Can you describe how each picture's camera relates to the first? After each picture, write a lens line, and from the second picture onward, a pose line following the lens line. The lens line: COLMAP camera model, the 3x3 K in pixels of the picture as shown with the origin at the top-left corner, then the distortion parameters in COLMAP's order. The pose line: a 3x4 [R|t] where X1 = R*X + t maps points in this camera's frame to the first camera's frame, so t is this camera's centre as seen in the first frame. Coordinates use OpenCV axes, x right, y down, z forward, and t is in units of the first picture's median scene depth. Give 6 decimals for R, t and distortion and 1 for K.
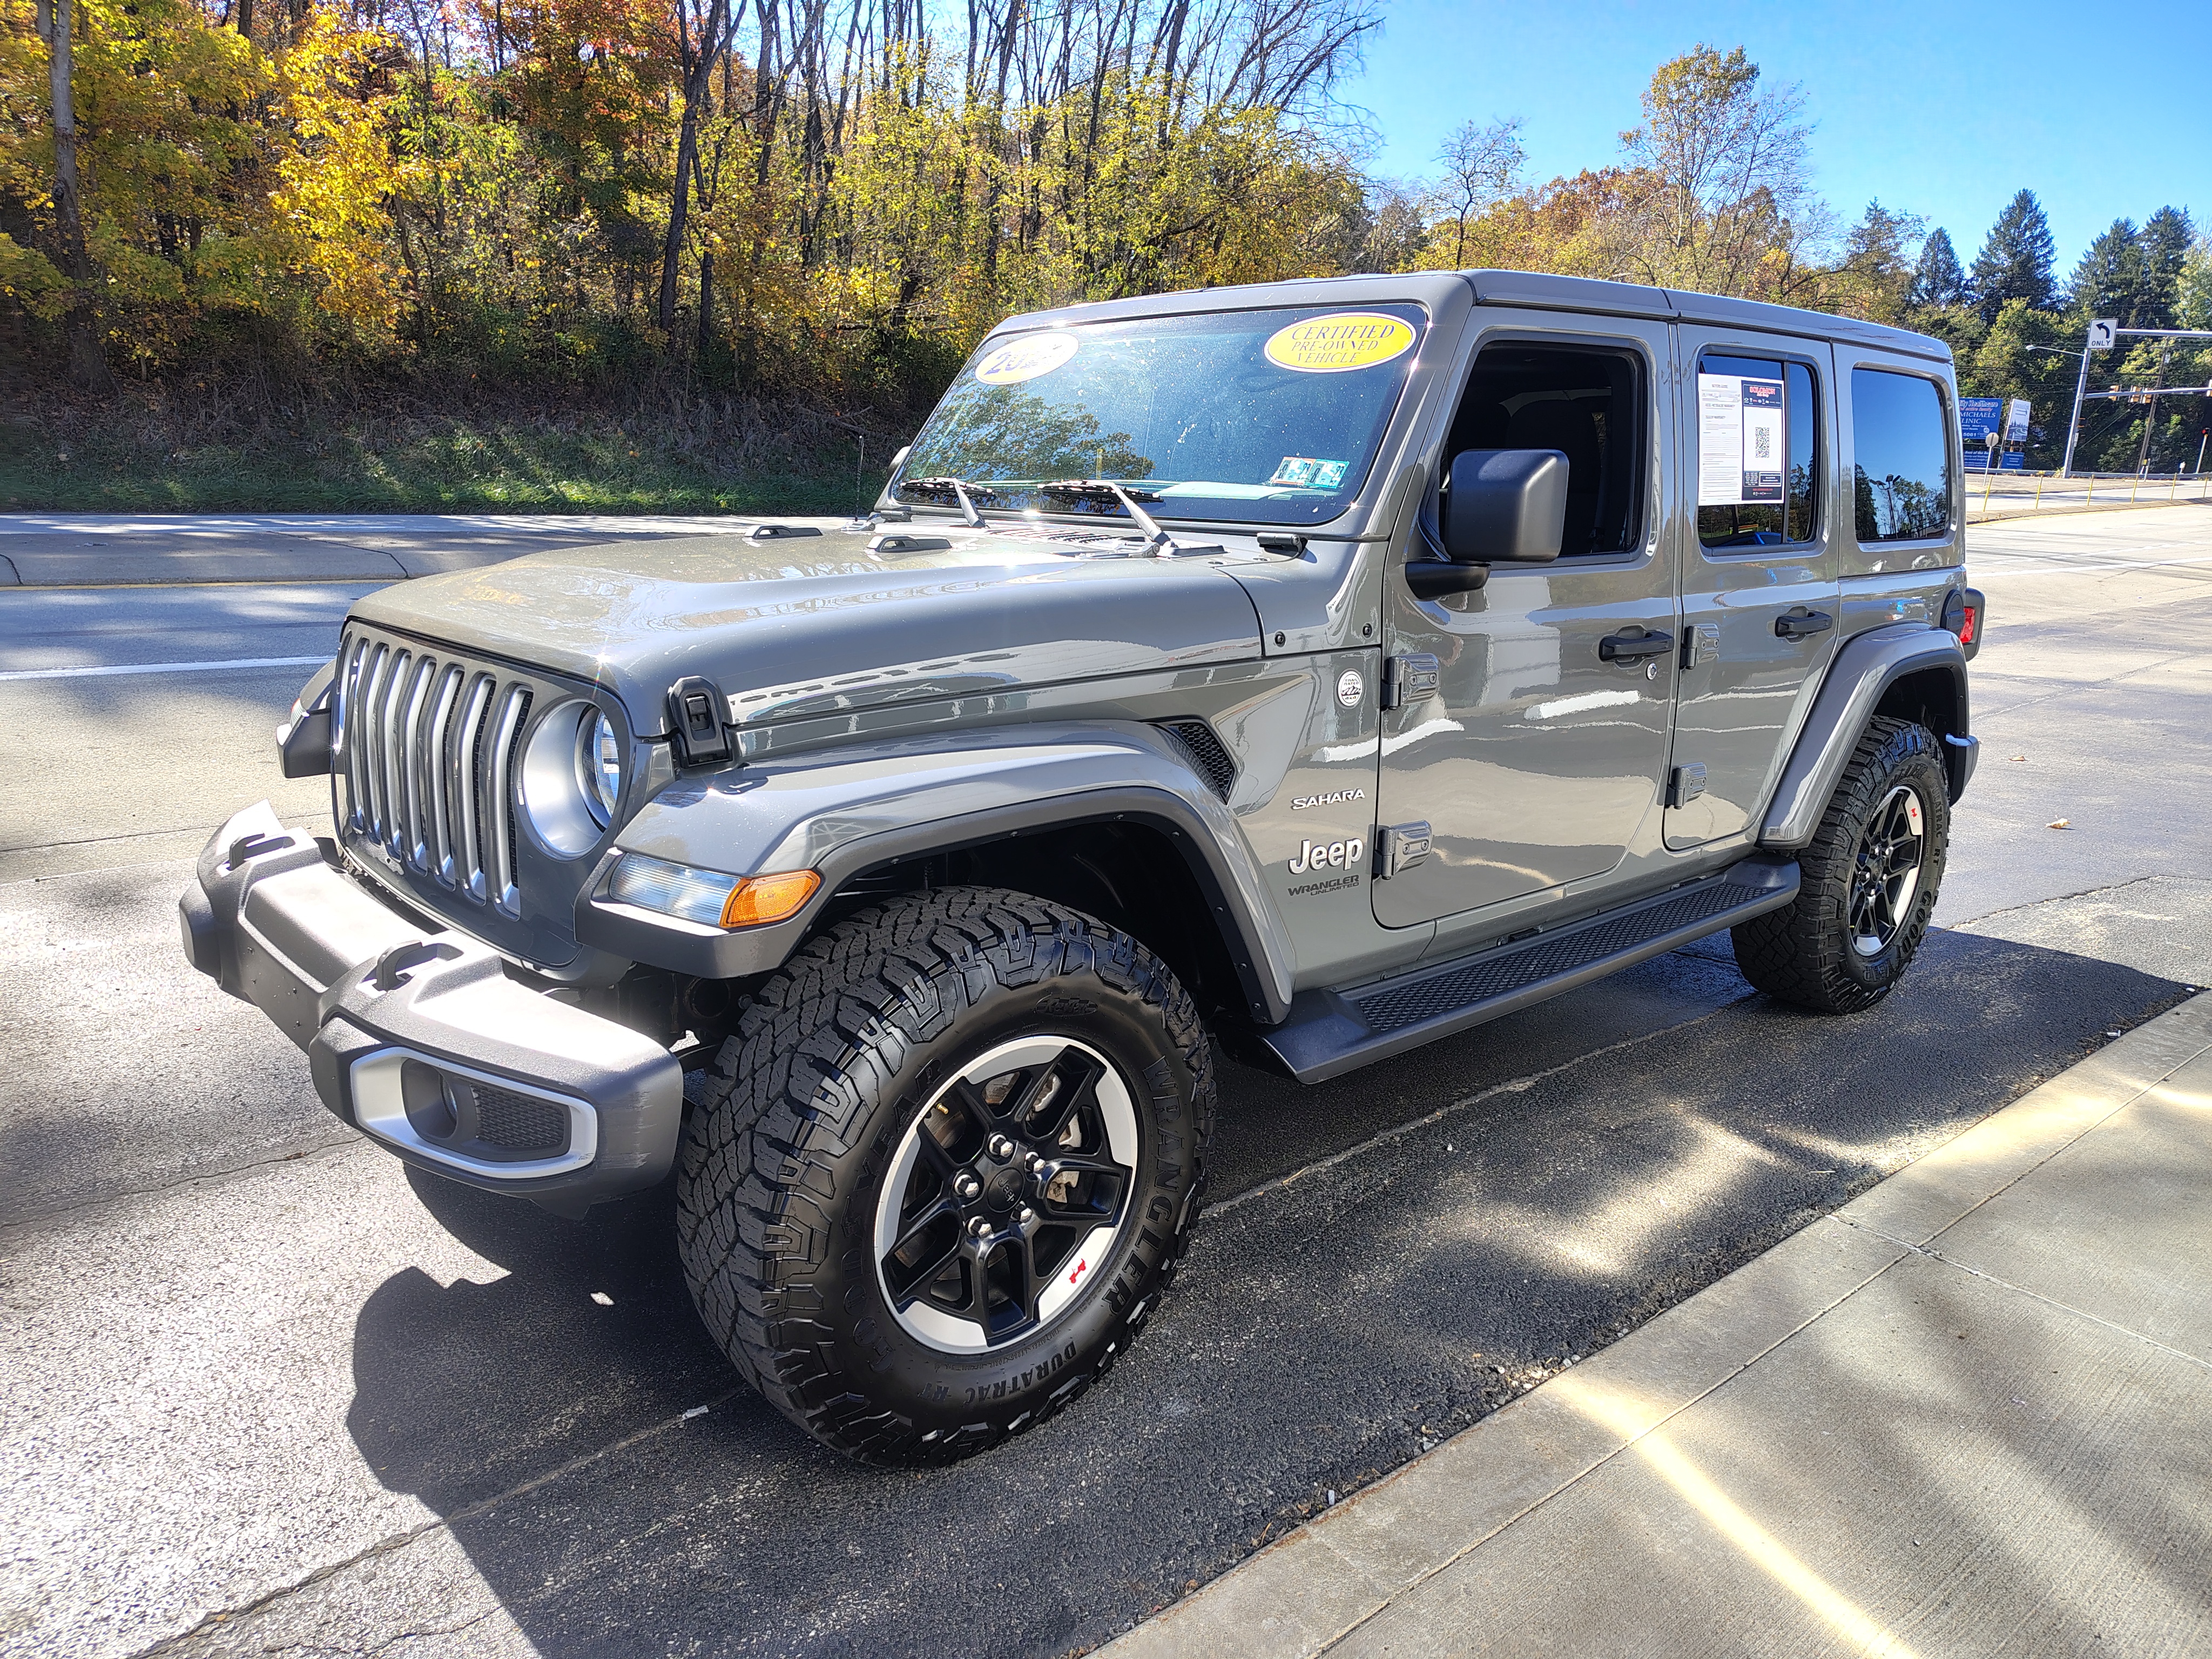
lens RADIAL K [[1523.2, 0, 1108.4], [0, 1523.2, 854.9], [0, 0, 1]] dist [0.027789, -0.025807]
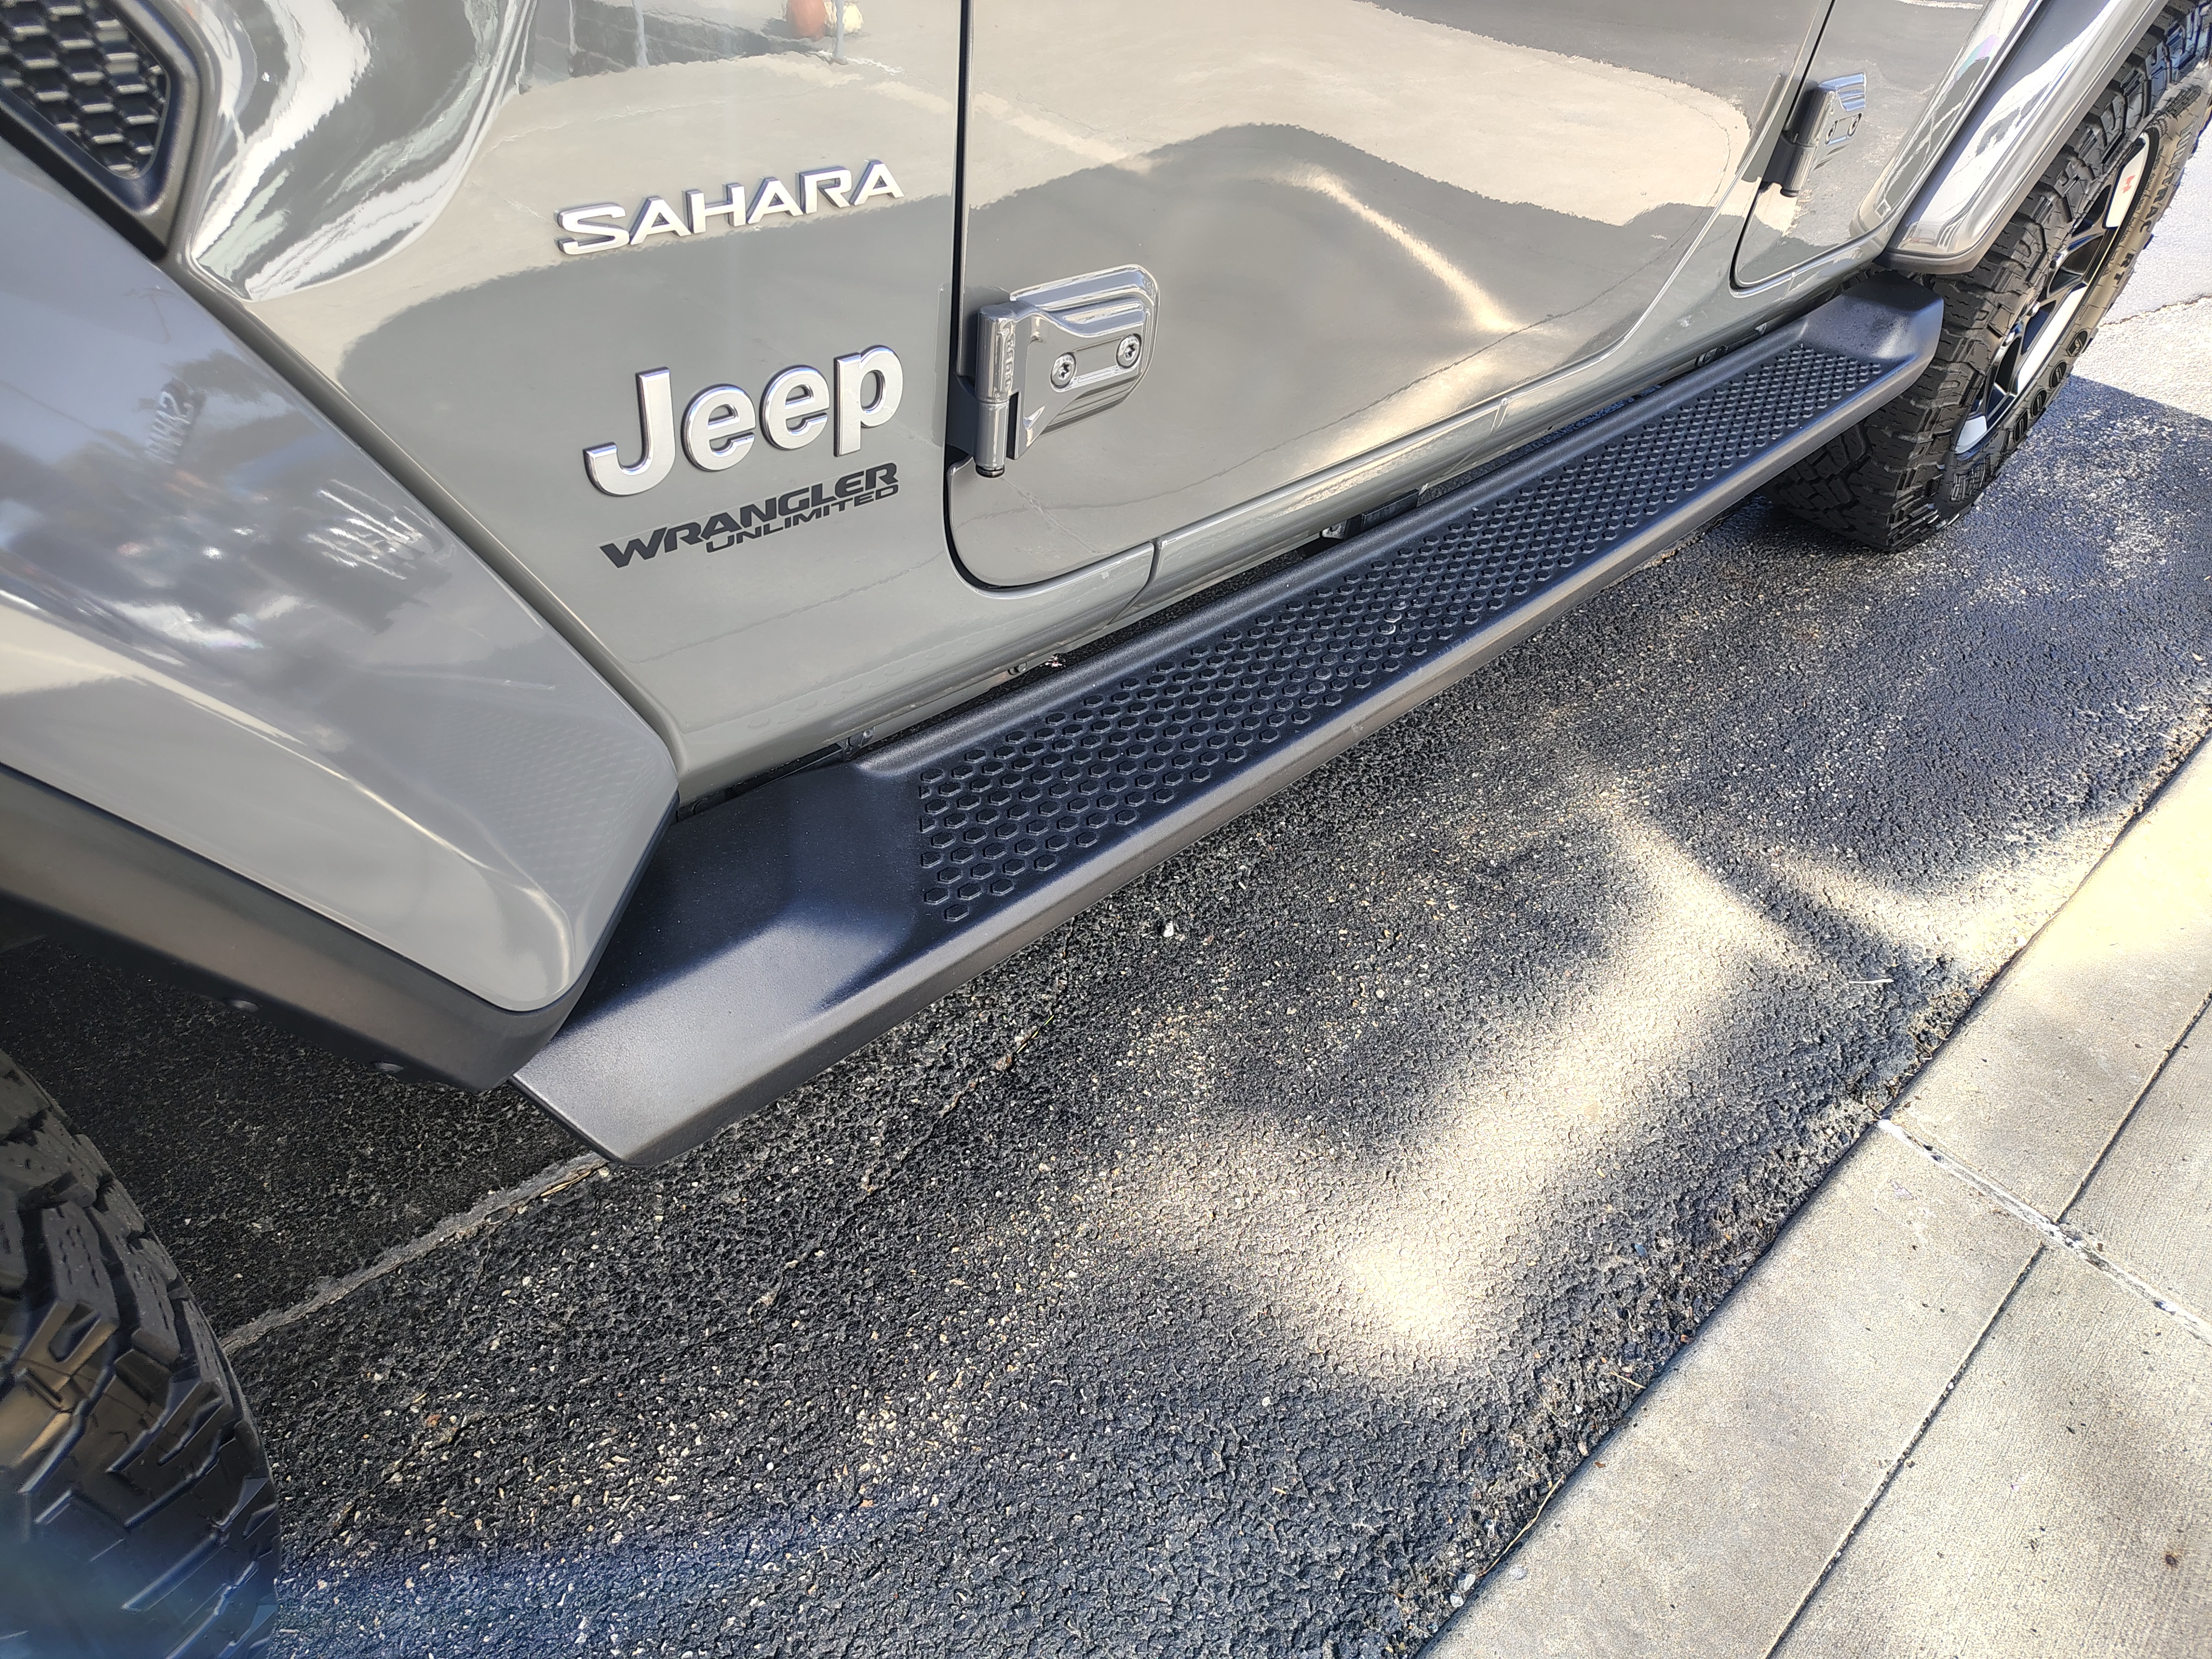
lens RADIAL K [[1509.5, 0, 1071.4], [0, 1509.5, 860.0], [0, 0, 1]] dist [0.002732, -0.006110]
pose [[0.995282, 0.019252, 0.095092, 0.143947], [-0.061135, 0.885501, 0.460599, -0.048750], [-0.075336, -0.464239, 0.882500, 0.577437]]
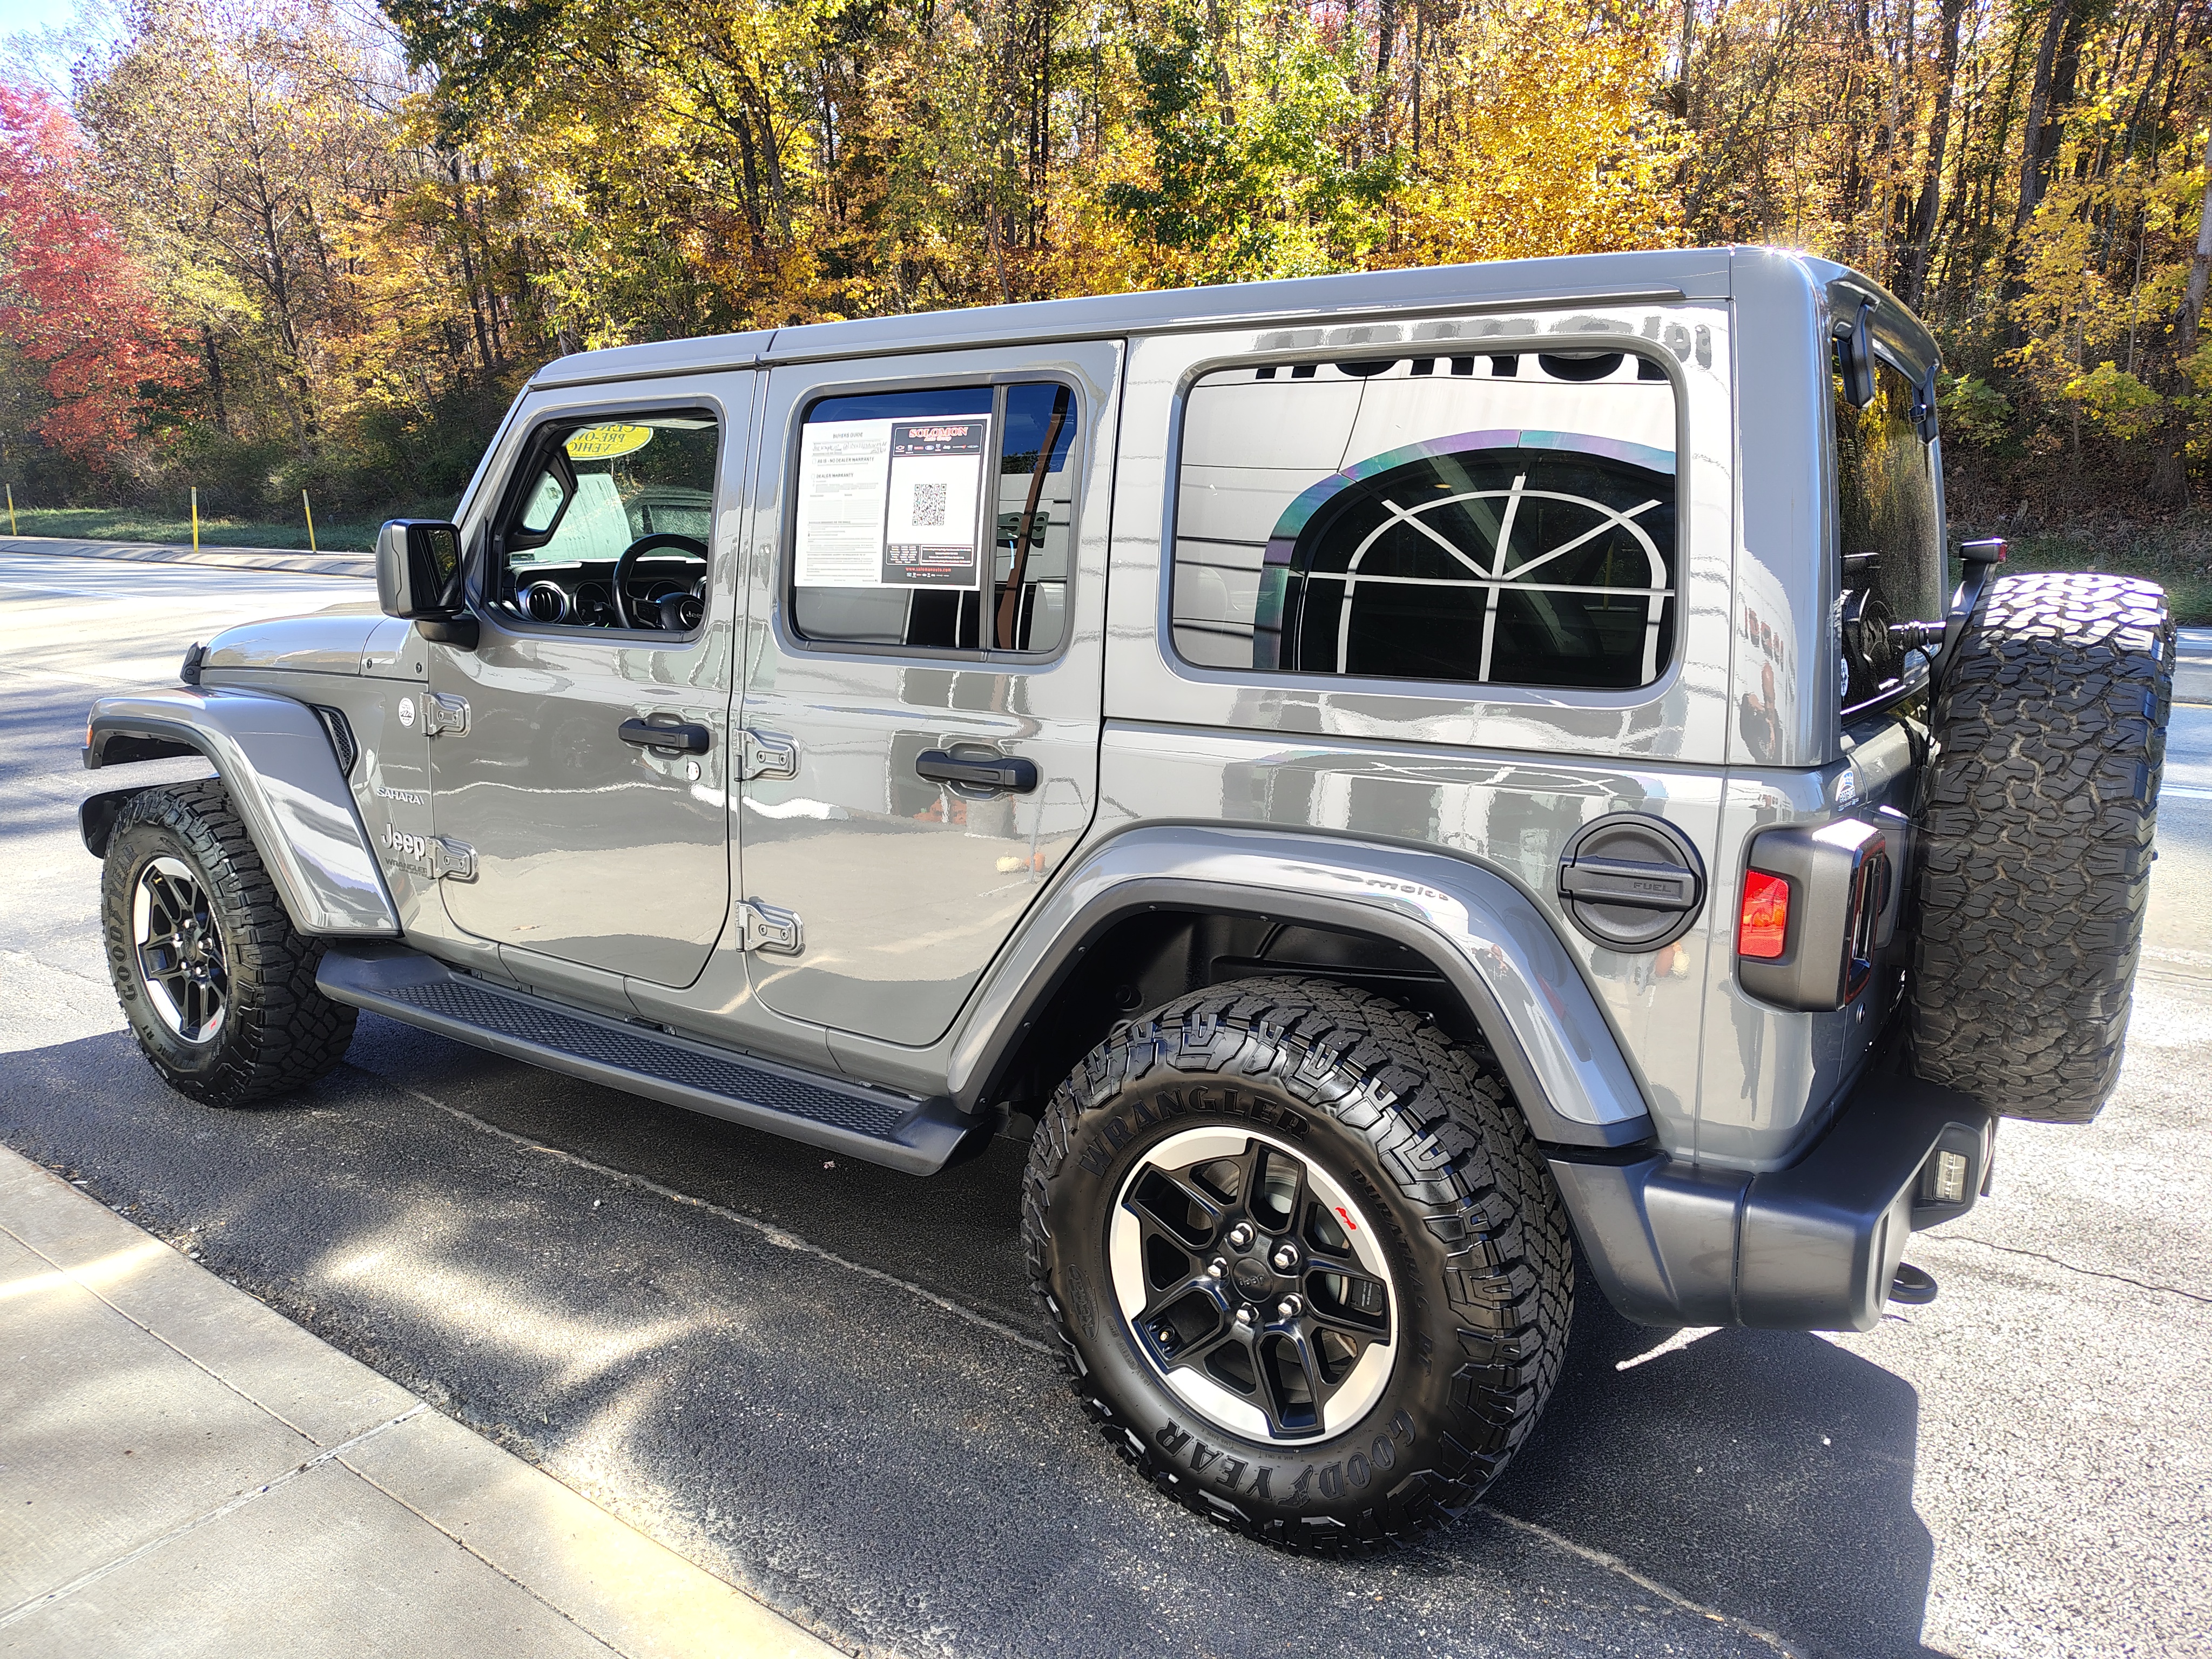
lens RADIAL K [[1539.1, 0, 1127.0], [0, 1539.1, 832.2], [0, 0, 1]] dist [0.034129, -0.029310]
pose [[0.245965, 0.163209, -0.955439, 1.232169], [-0.248255, 0.963450, 0.100667, -0.231695], [0.936947, 0.212432, 0.277492, 0.979236]]
